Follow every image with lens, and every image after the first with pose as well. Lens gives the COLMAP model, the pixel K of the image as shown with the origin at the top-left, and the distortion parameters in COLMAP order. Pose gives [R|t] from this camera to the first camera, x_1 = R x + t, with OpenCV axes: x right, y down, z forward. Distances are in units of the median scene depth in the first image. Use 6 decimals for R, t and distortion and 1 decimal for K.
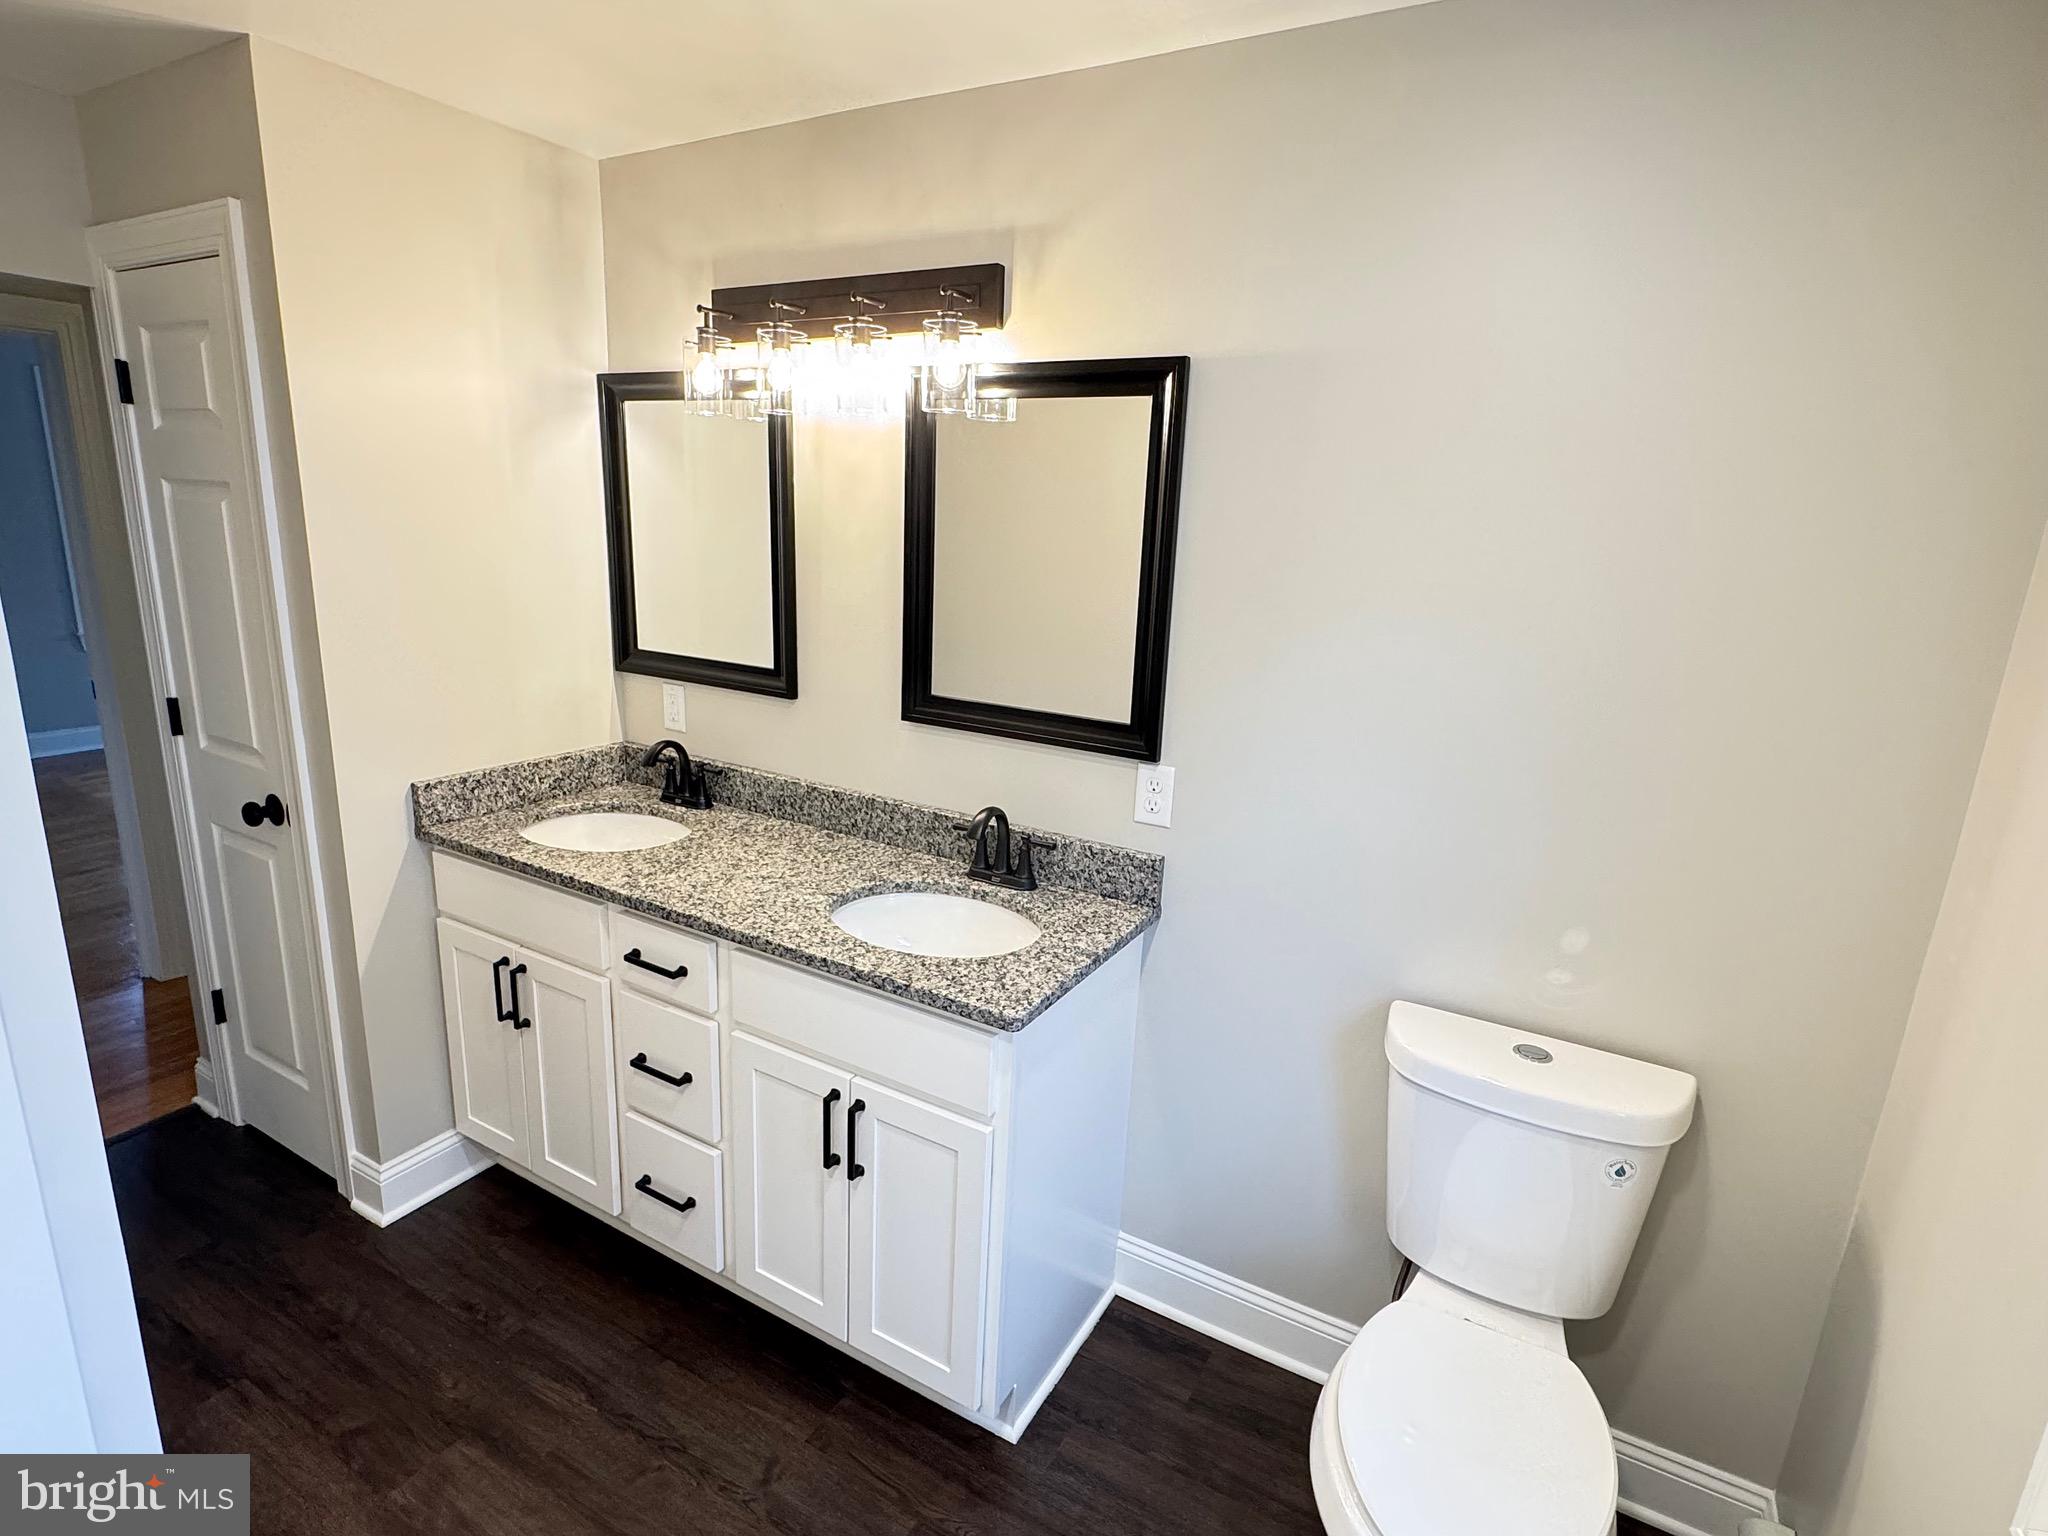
lens RADIAL K [[990.6, 0, 1024.0], [0, 990.6, 768.0], [0, 0, 1]] dist [0.002434, 0.000100]
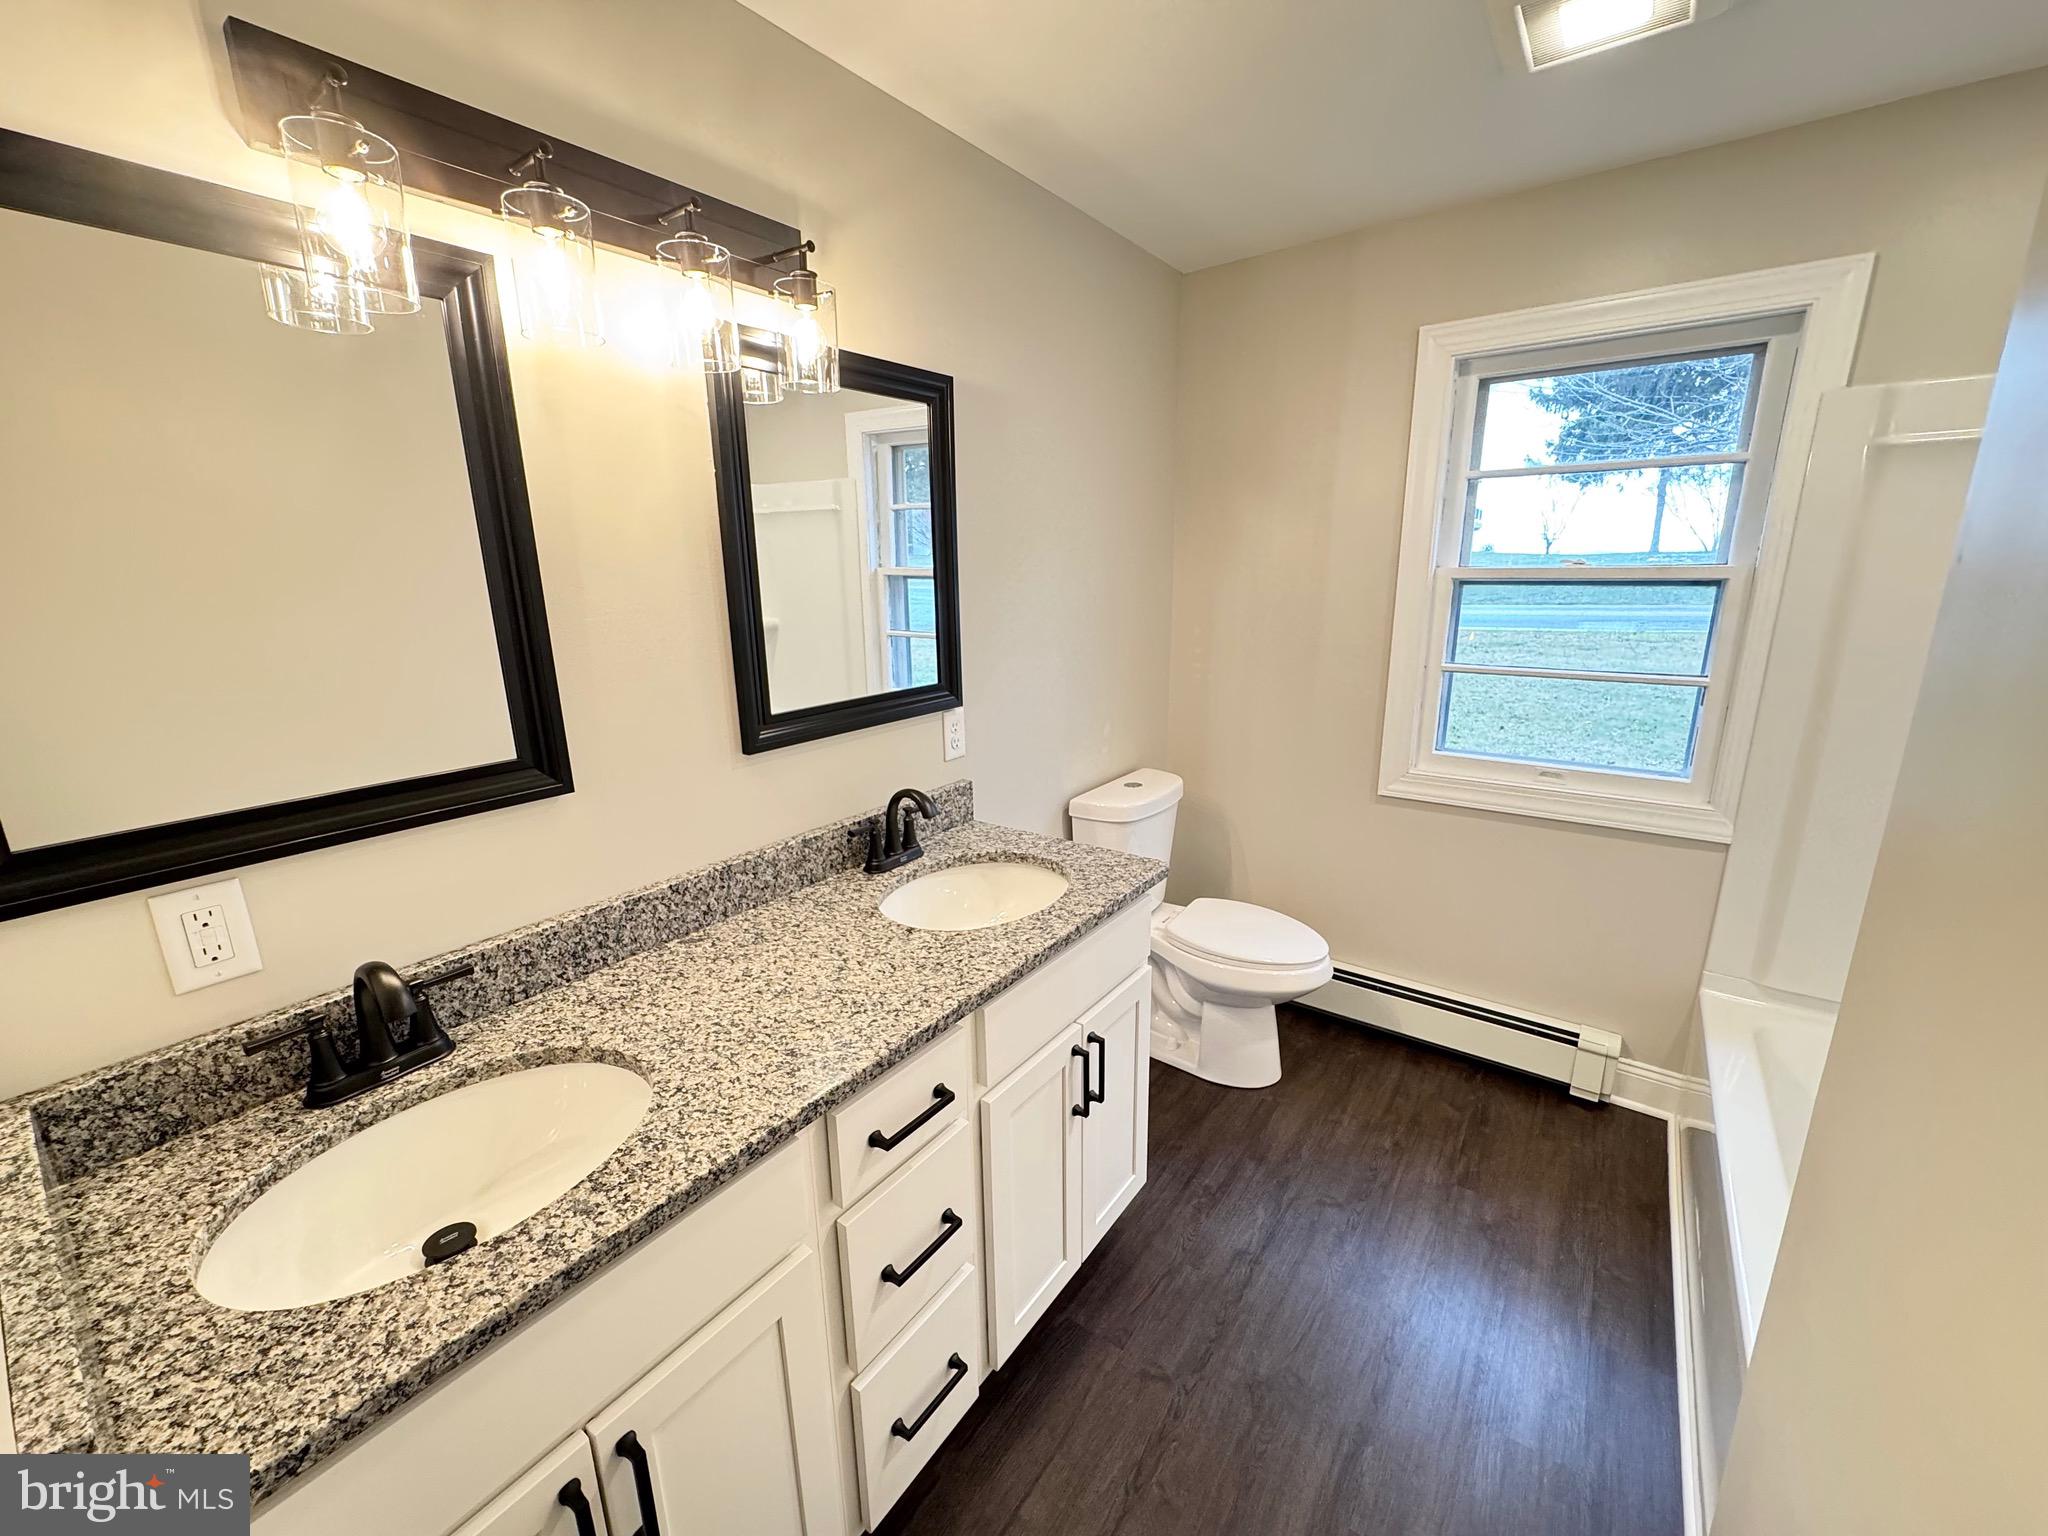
lens RADIAL K [[816.5, 0, 1024.0], [0, 816.5, 768.0], [0, 0, 1]] dist [-0.003764, -0.000696]
pose [[0.118483, -0.295357, 0.948011, -0.760215], [0.254177, 0.931948, 0.258586, -0.158970], [-0.959873, 0.210325, 0.185493, 0.660478]]
